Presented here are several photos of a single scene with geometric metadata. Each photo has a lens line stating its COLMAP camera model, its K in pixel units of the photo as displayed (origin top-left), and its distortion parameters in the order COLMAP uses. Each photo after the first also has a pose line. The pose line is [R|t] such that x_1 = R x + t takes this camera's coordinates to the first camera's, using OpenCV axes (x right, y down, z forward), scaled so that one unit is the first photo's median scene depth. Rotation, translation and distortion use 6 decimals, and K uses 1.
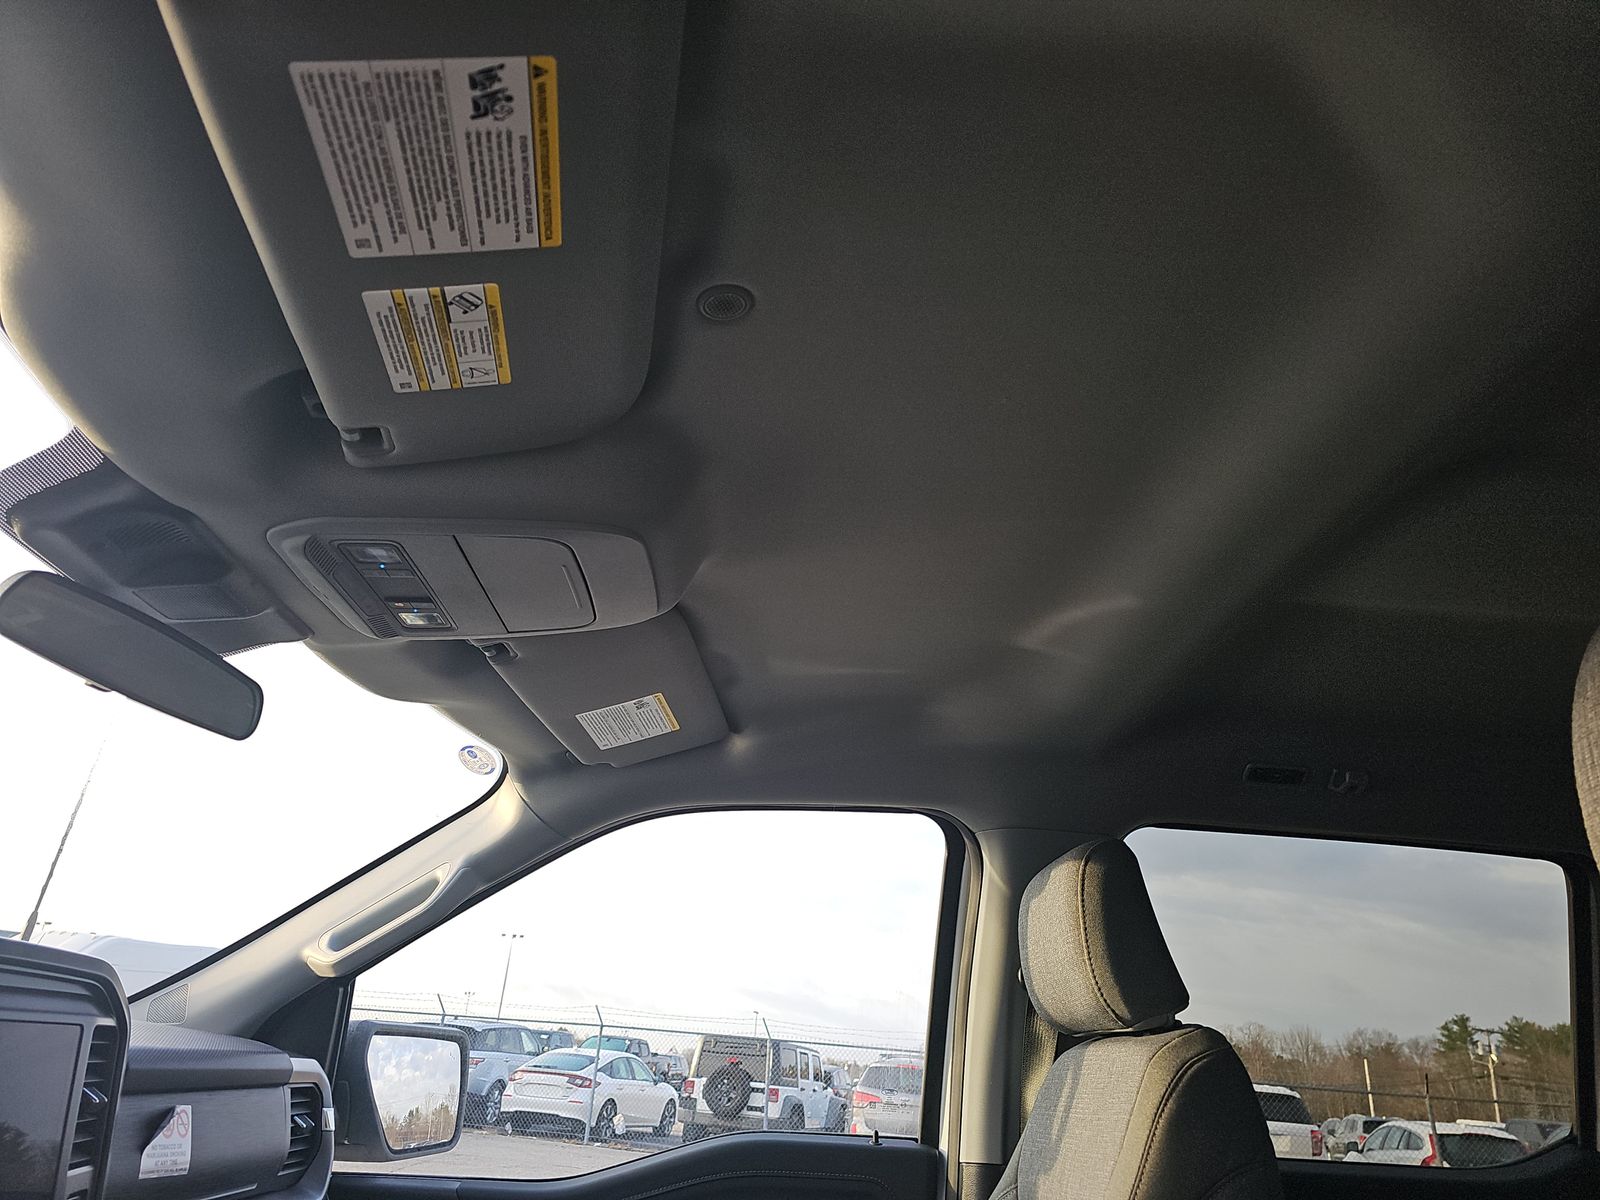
lens RADIAL K [[1071.3, 0, 807.8], [0, 1071.3, 603.0], [0, 0, 1]] dist [0.047669, -0.039729]
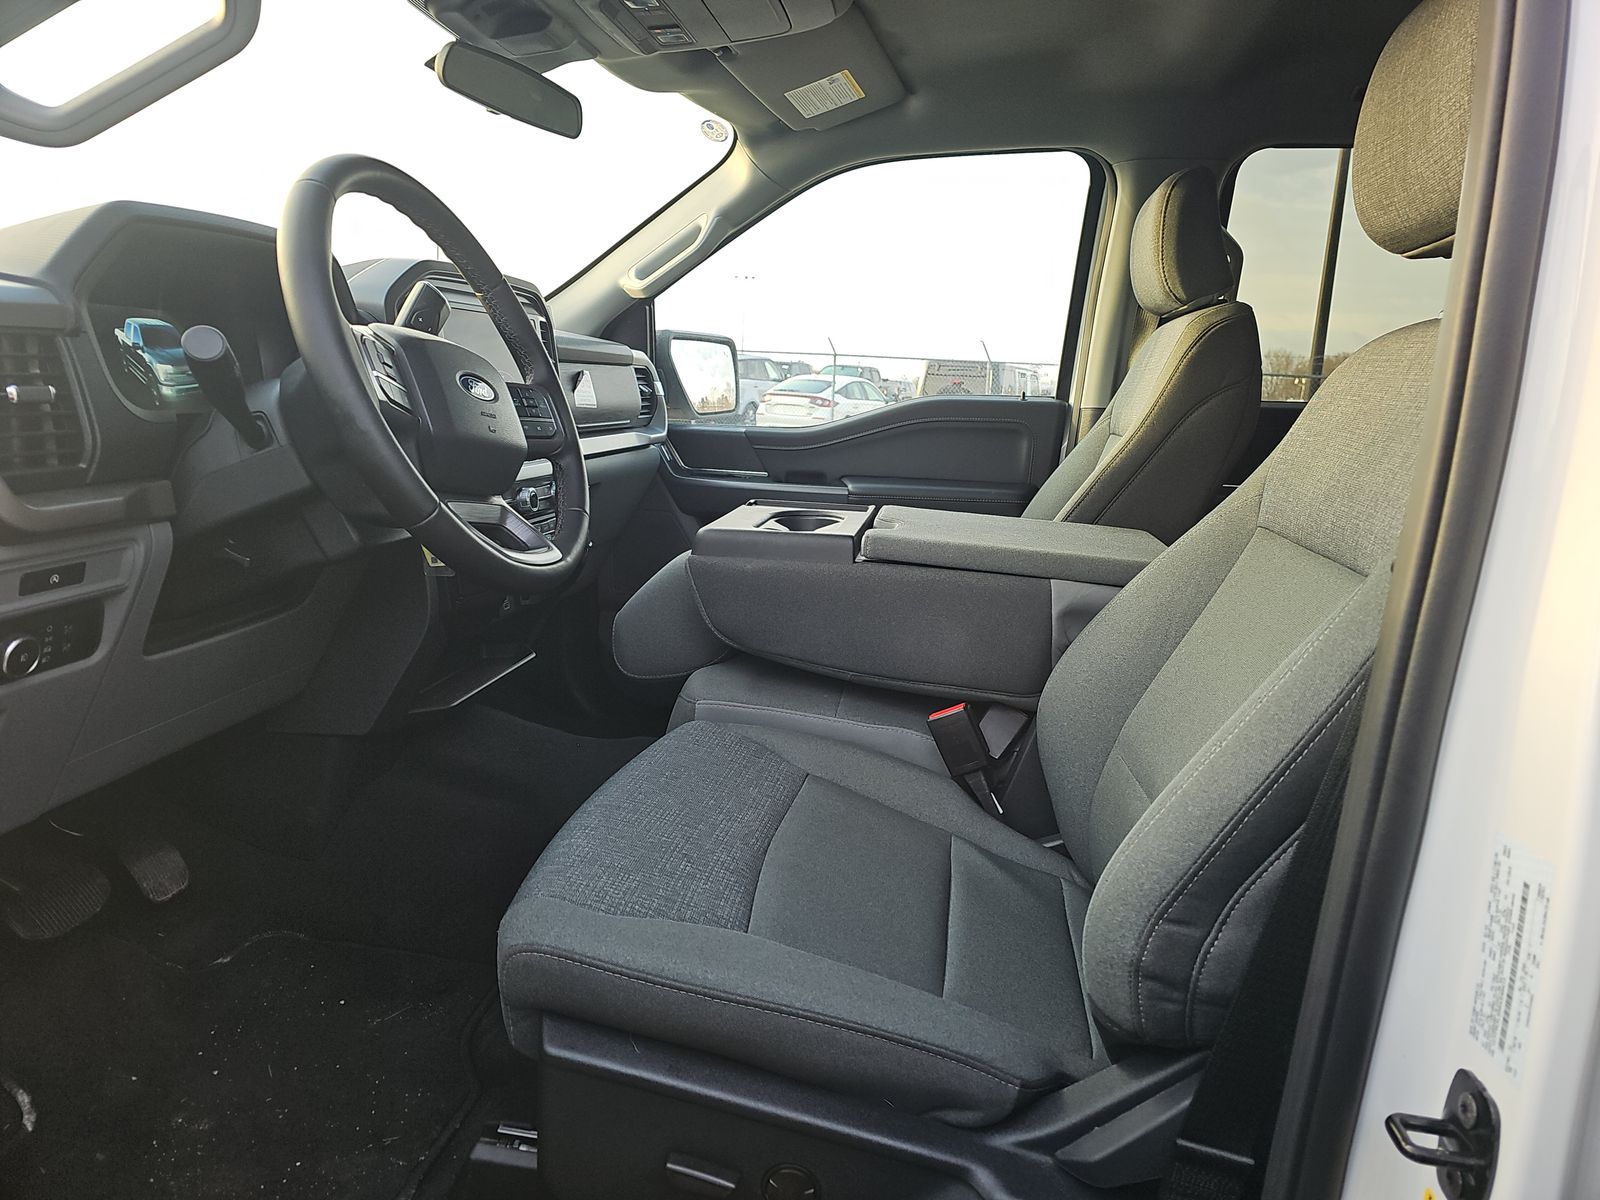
lens RADIAL K [[1071.3, 0, 807.8], [0, 1071.3, 603.0], [0, 0, 1]] dist [0.047669, -0.039729]
pose [[0.979357, 0.018313, -0.201305, 0.074709], [0.098375, 0.826807, 0.553817, -0.091518], [0.176582, -0.562188, 0.807938, -0.345437]]
